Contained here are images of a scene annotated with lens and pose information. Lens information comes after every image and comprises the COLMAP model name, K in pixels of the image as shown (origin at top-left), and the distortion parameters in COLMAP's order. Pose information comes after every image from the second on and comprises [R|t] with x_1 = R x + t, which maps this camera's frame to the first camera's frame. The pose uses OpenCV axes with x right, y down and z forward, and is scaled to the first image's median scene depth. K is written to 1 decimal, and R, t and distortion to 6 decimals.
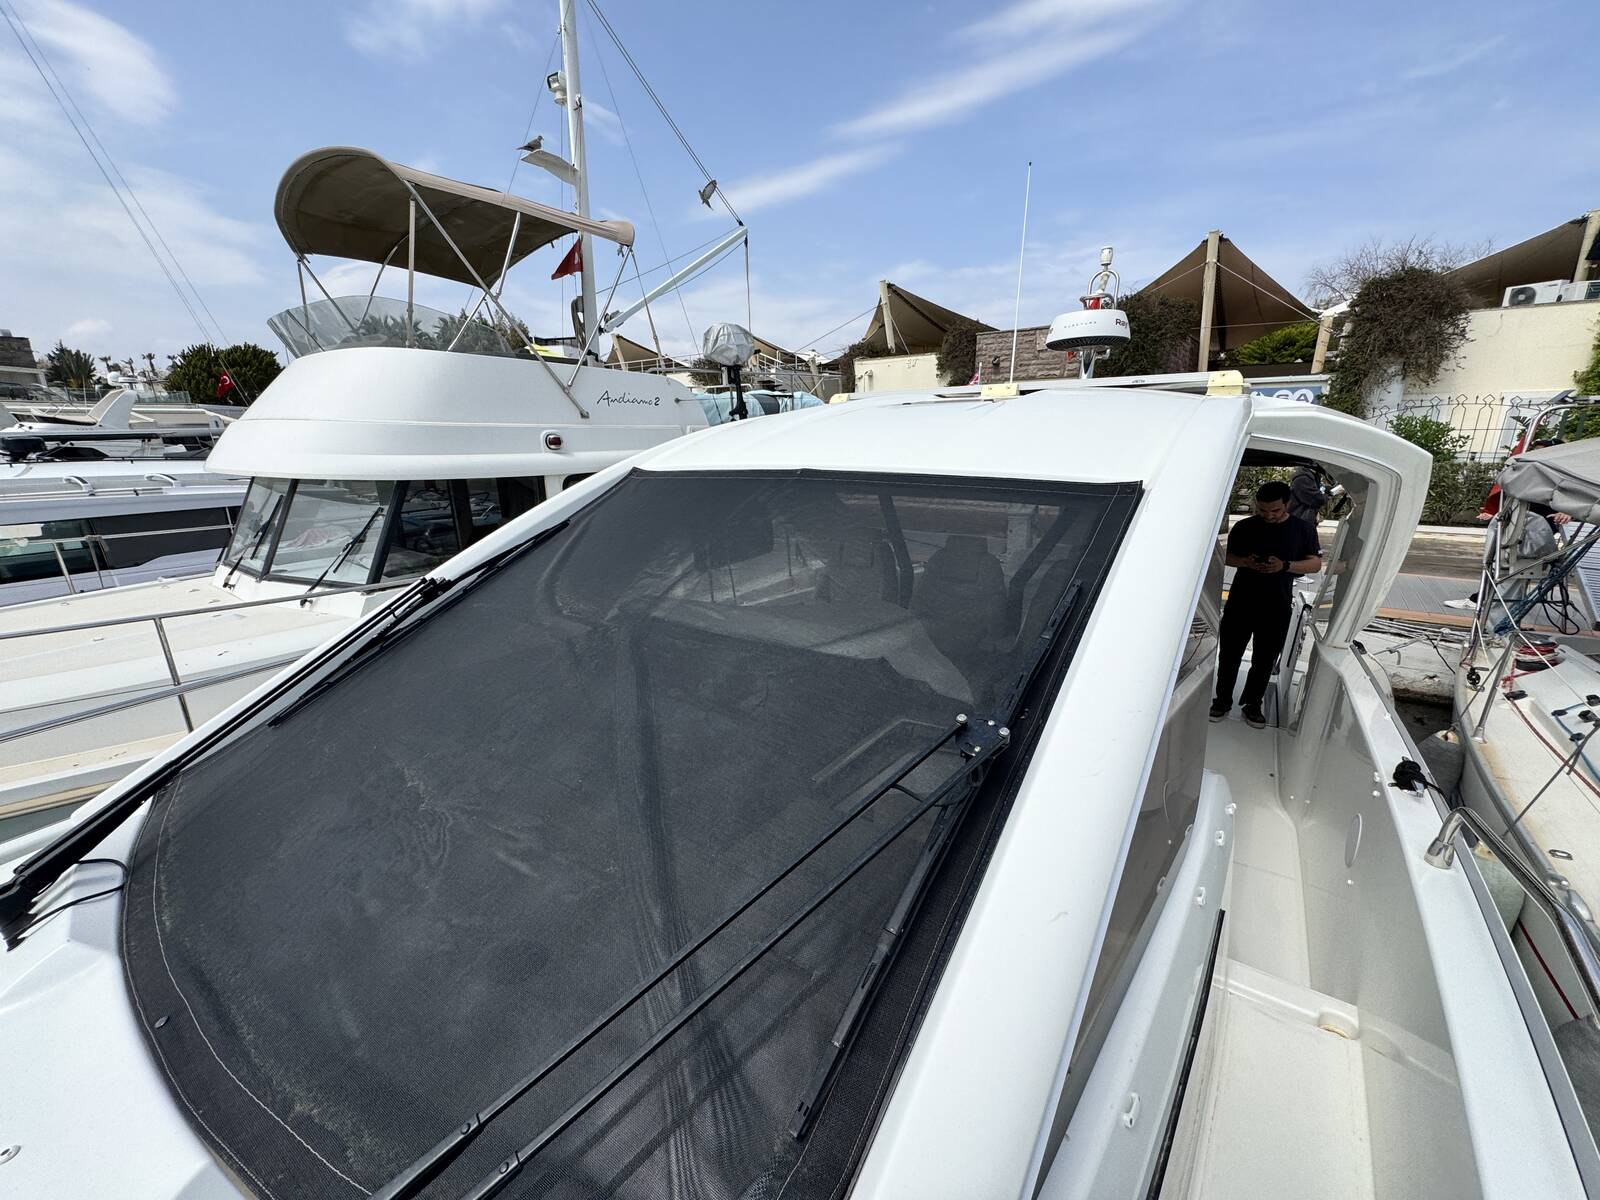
lens RADIAL K [[642.3, 0, 796.2], [0, 642.3, 599.0], [0, 0, 1]] dist [-0.002214, 0.000633]
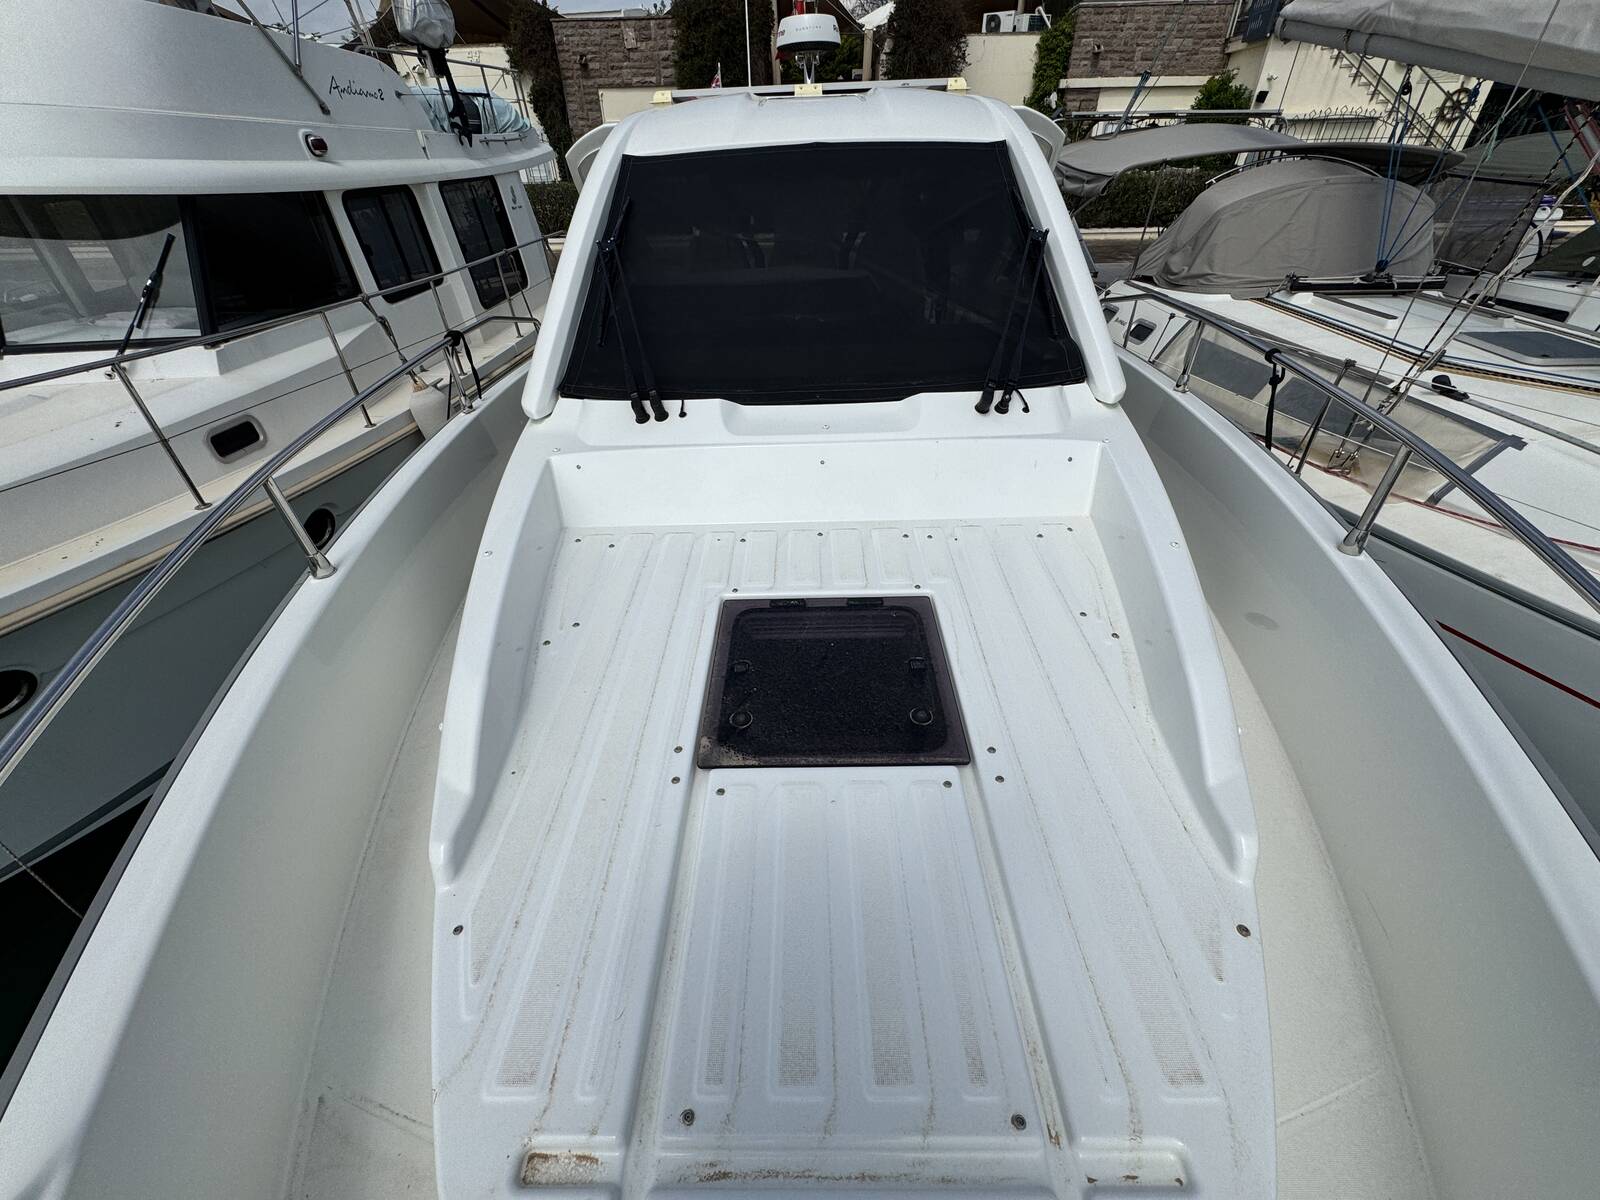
lens RADIAL K [[642.3, 0, 795.9], [0, 642.3, 604.0], [0, 0, 1]] dist [-0.002214, 0.000633]
pose [[0.818476, -0.332412, 0.468614, -0.156029], [0.152695, 0.912154, 0.380341, 0.028731], [-0.553878, -0.239745, 0.797334, -0.061541]]
